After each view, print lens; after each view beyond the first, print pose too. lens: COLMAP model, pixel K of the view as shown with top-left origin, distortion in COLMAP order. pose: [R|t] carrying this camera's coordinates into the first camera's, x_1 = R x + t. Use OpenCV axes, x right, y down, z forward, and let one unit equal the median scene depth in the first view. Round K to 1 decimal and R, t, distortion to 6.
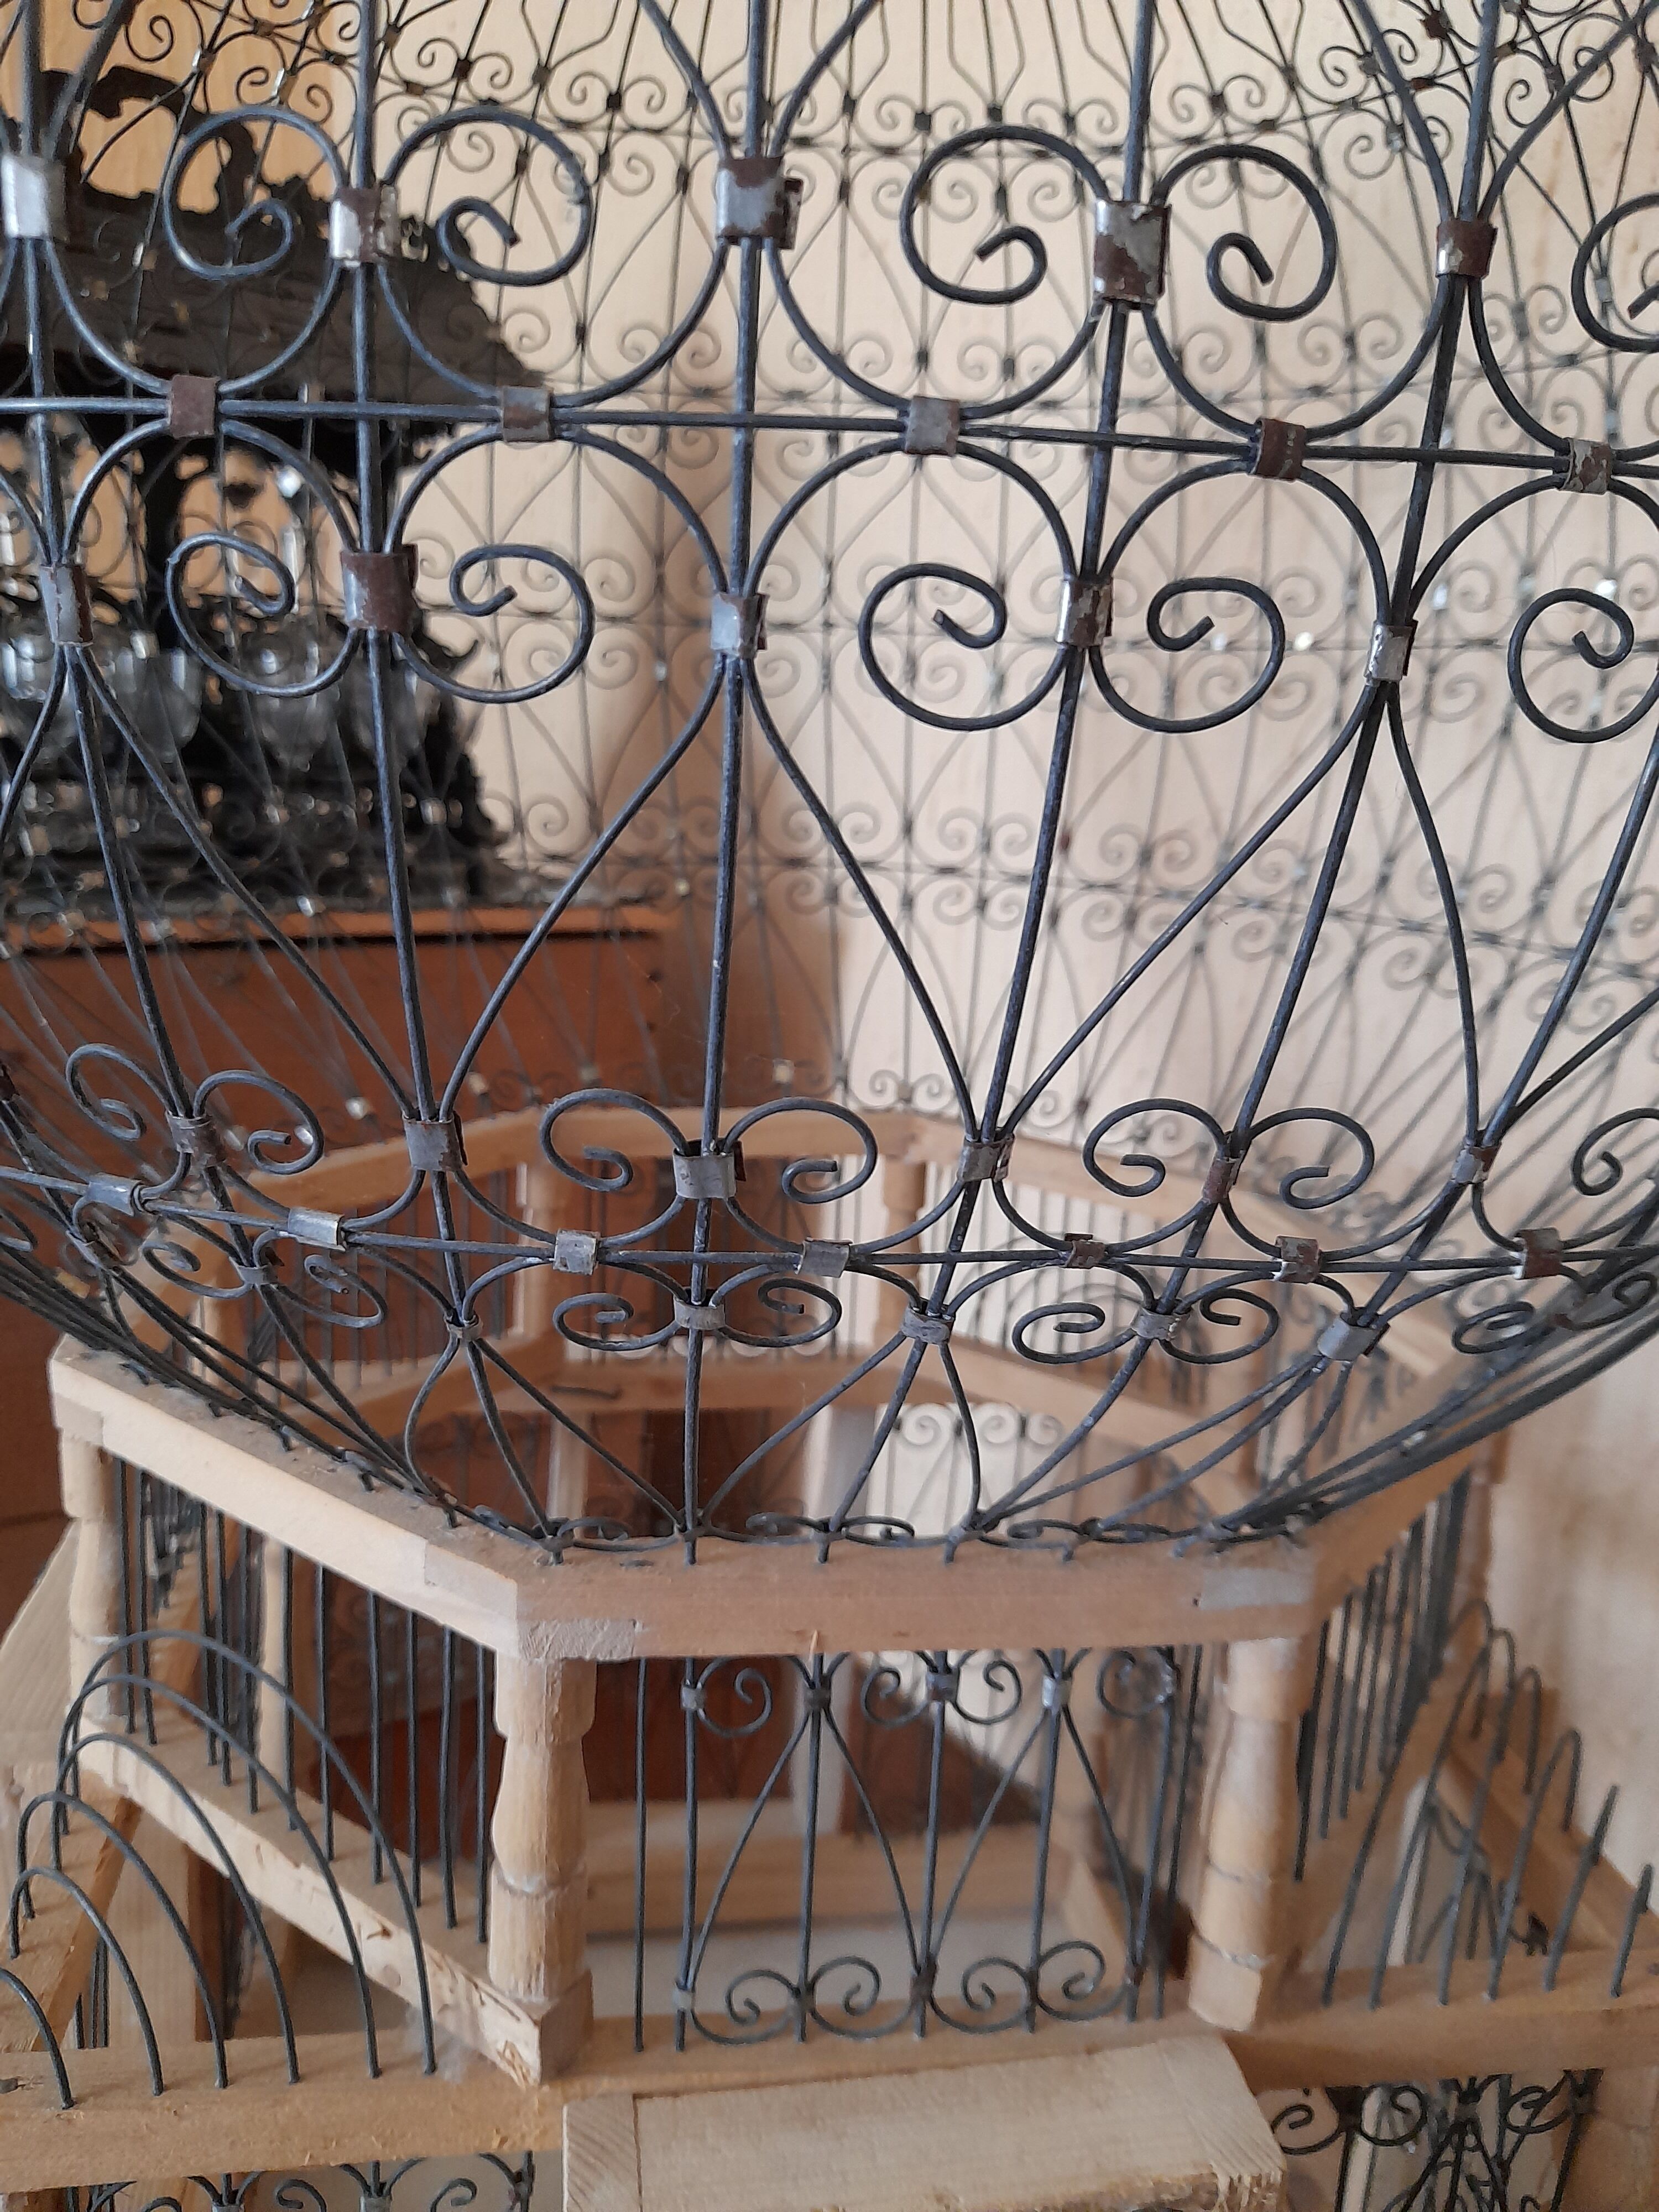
lens RADIAL K [[1651.0, 0, 817.1], [0, 1651.0, 1110.0], [0, 0, 1]] dist [0.008846, -0.030057]
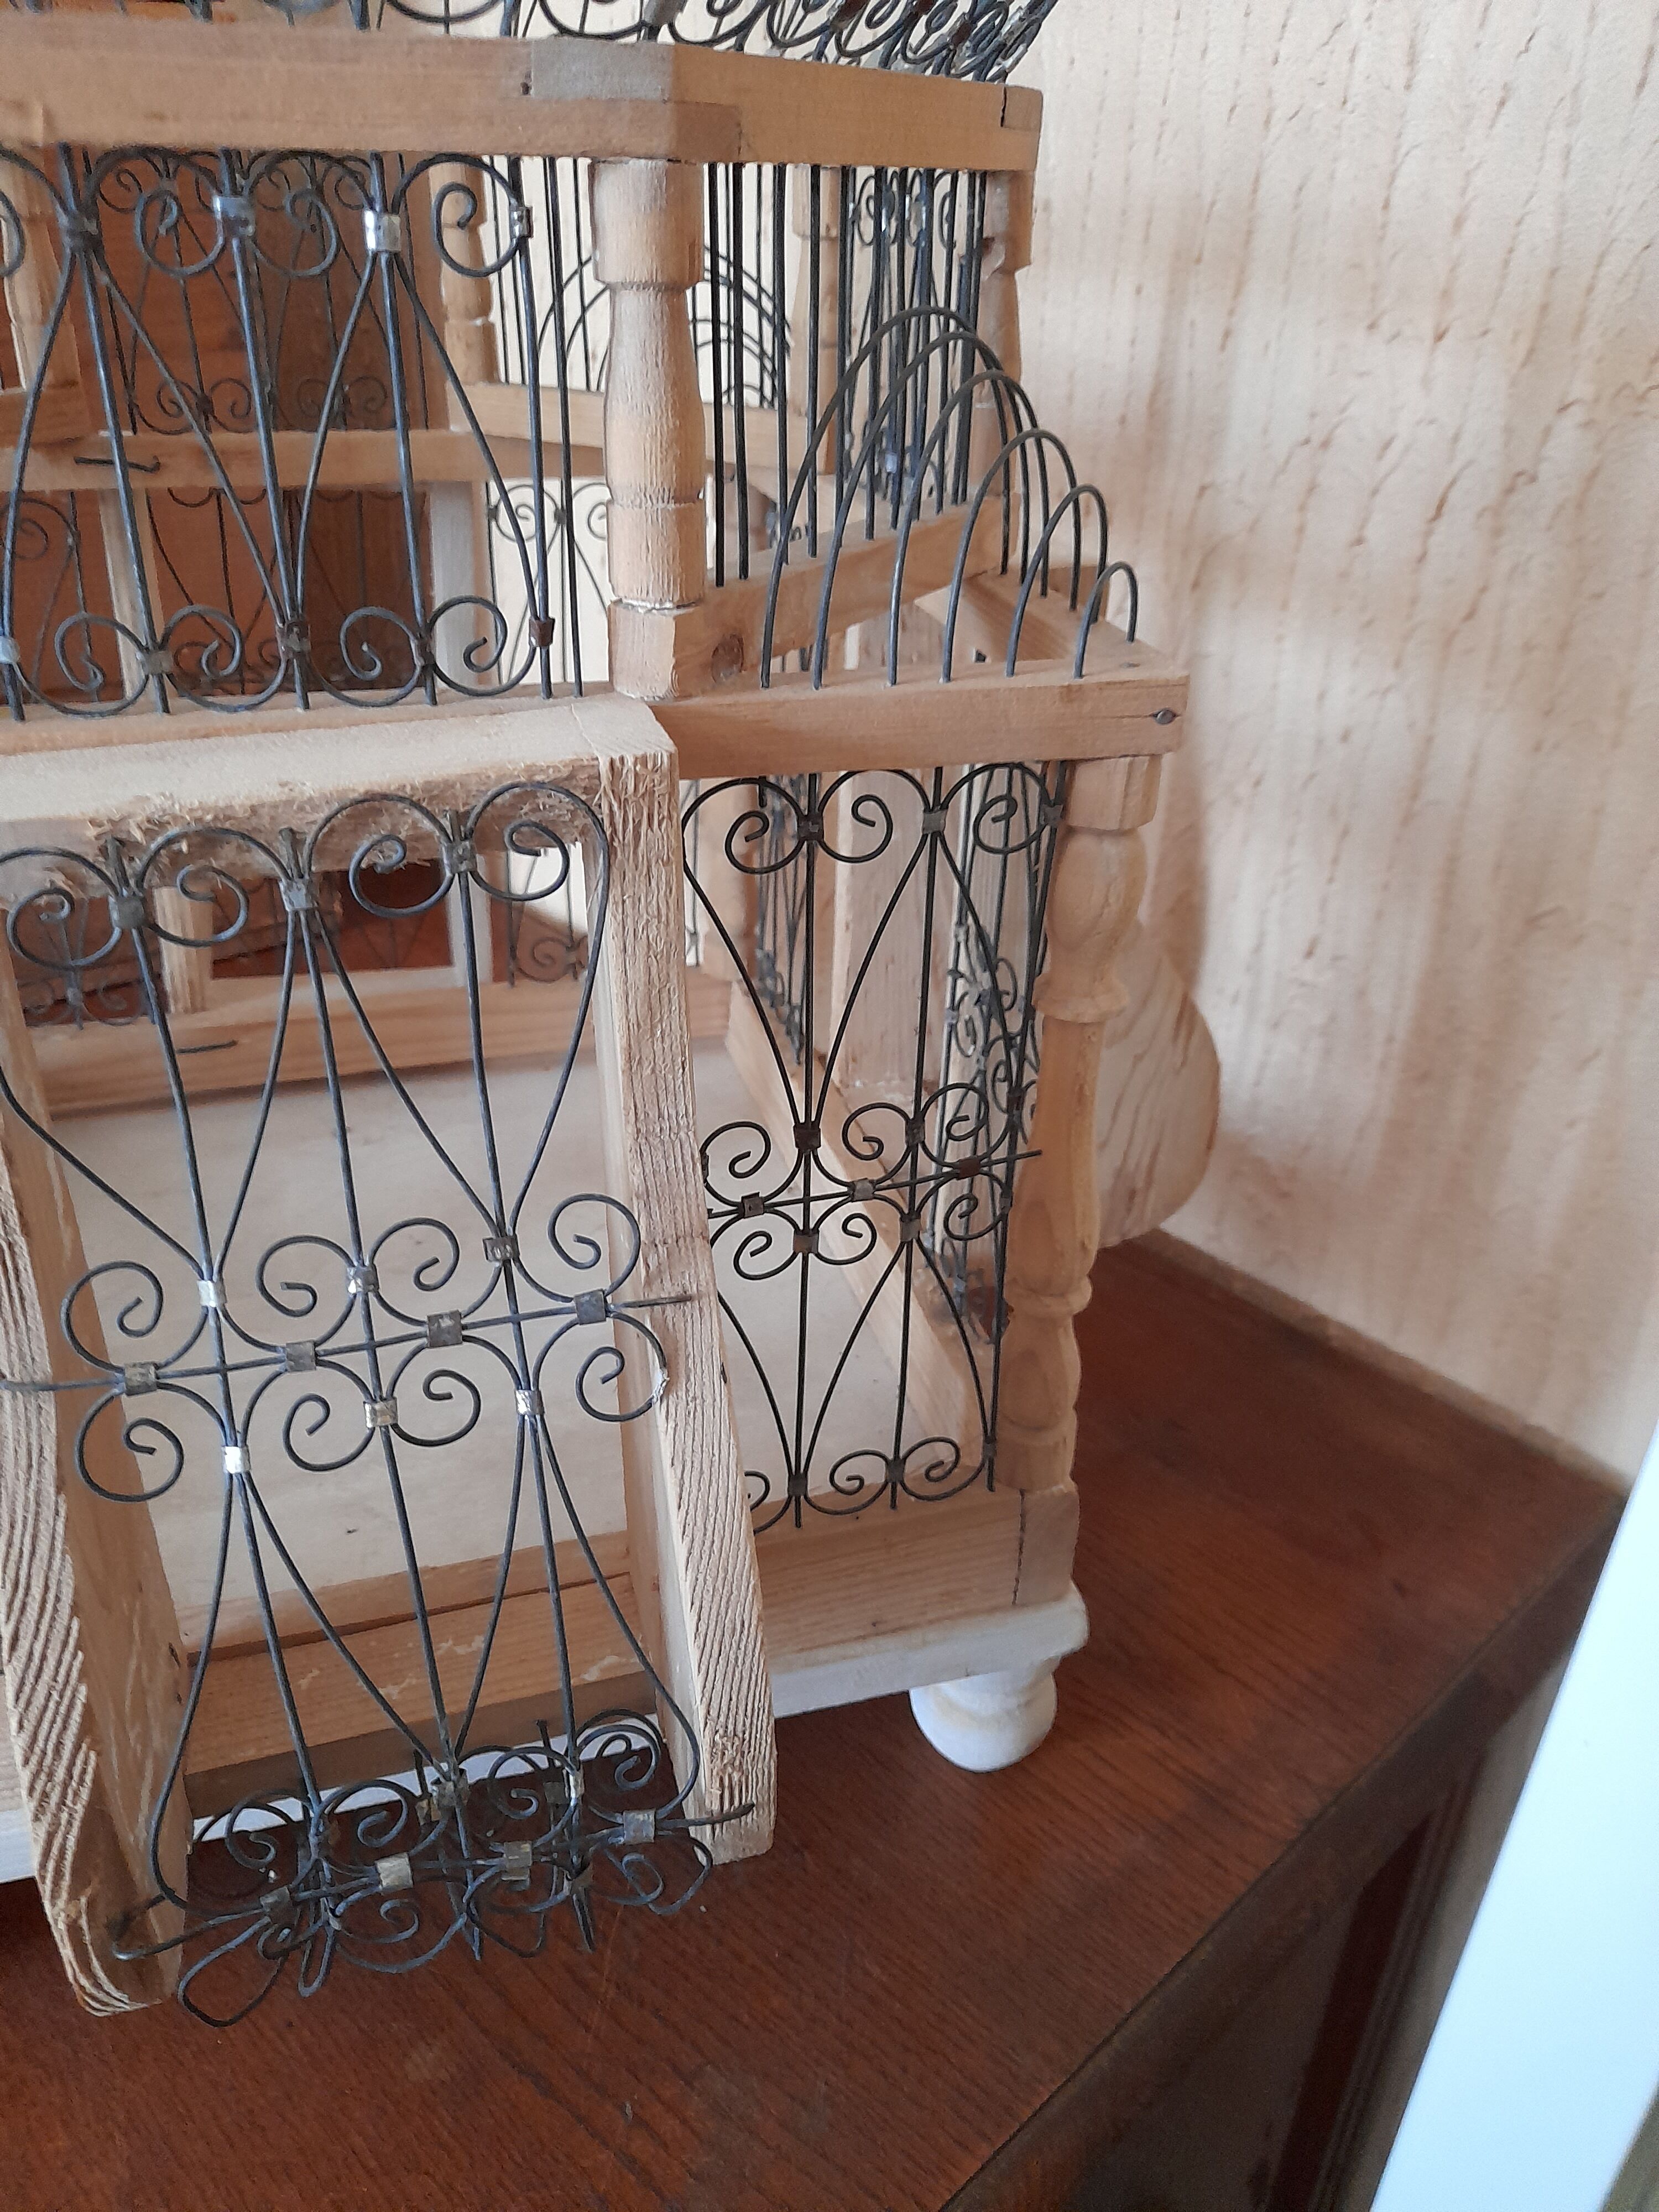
lens RADIAL K [[1630.2, 0, 830.6], [0, 1630.2, 1111.4], [0, 0, 1]] dist [0.007941, -0.009301]
pose [[0.991678, -0.084299, 0.097310, 0.255531], [0.052936, 0.955961, 0.288682, 0.555884], [-0.117361, -0.281128, 0.952467, 0.052636]]
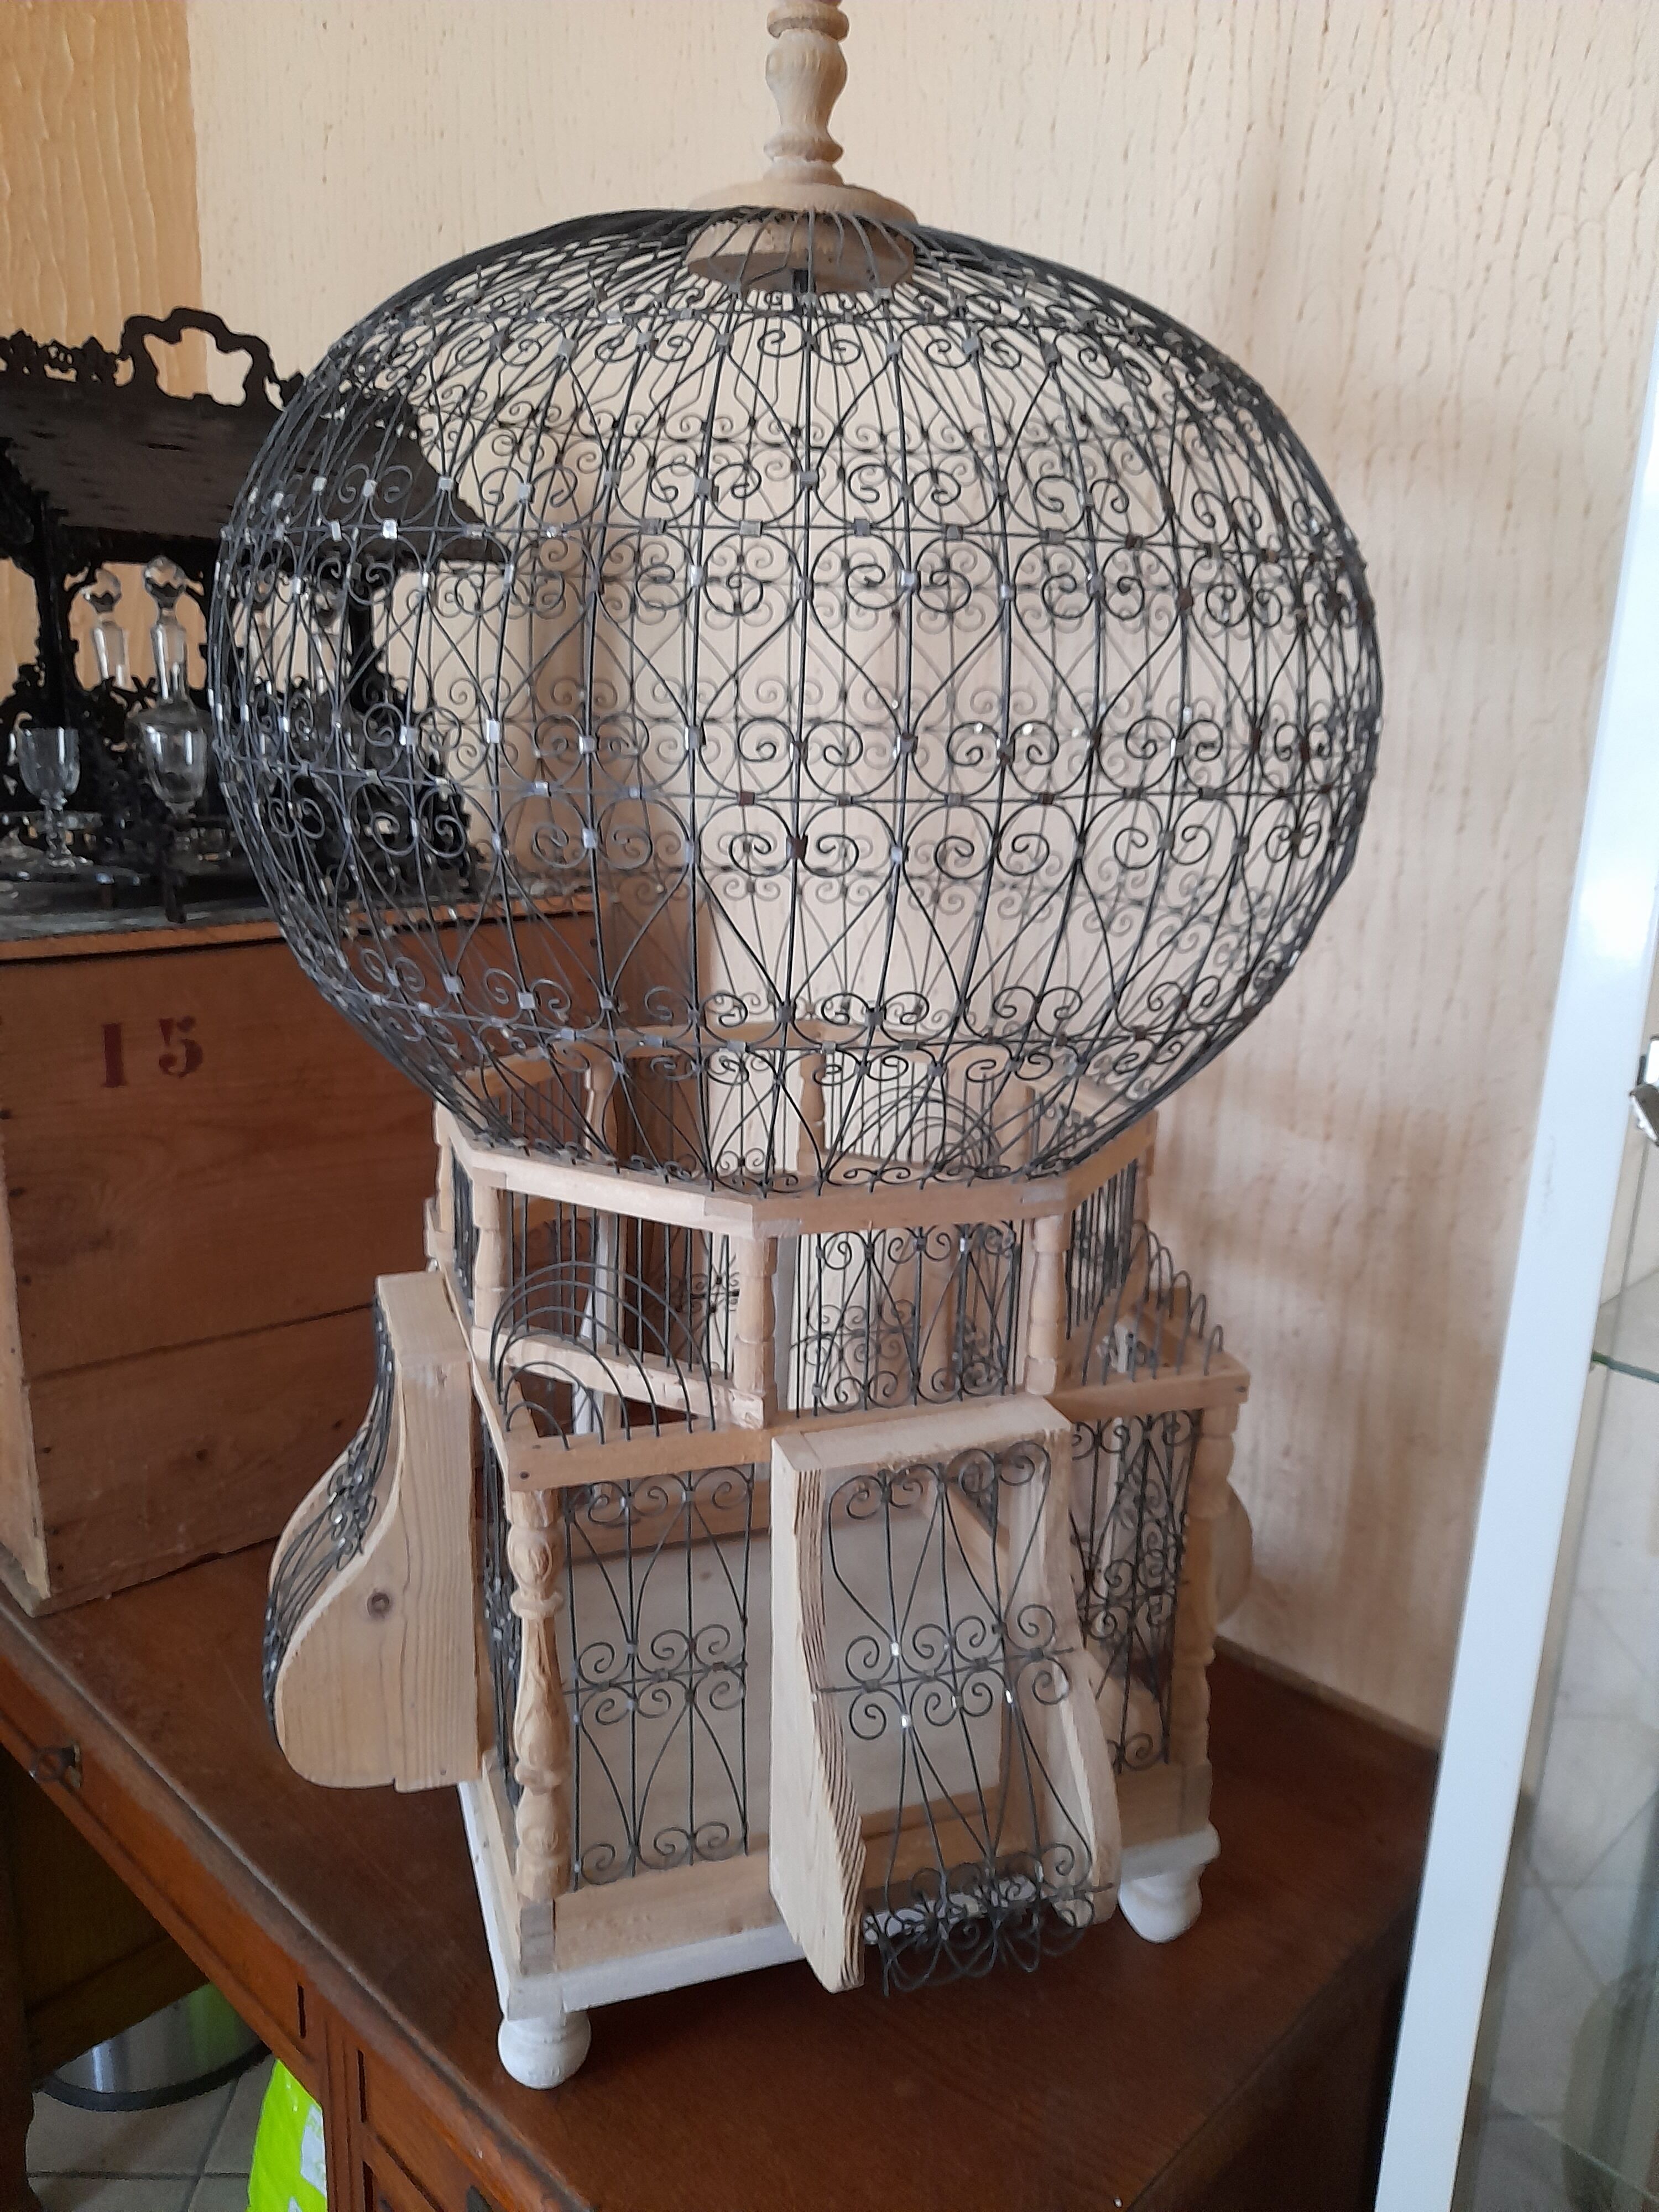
lens RADIAL K [[1608.2, 0, 822.1], [0, 1608.2, 1097.1], [0, 0, 1]] dist [0.030620, -0.037582]
pose [[0.984717, -0.064482, 0.161782, -0.420922], [0.059785, 0.997641, 0.033736, 0.050719], [-0.163576, -0.023548, 0.986250, -1.243003]]
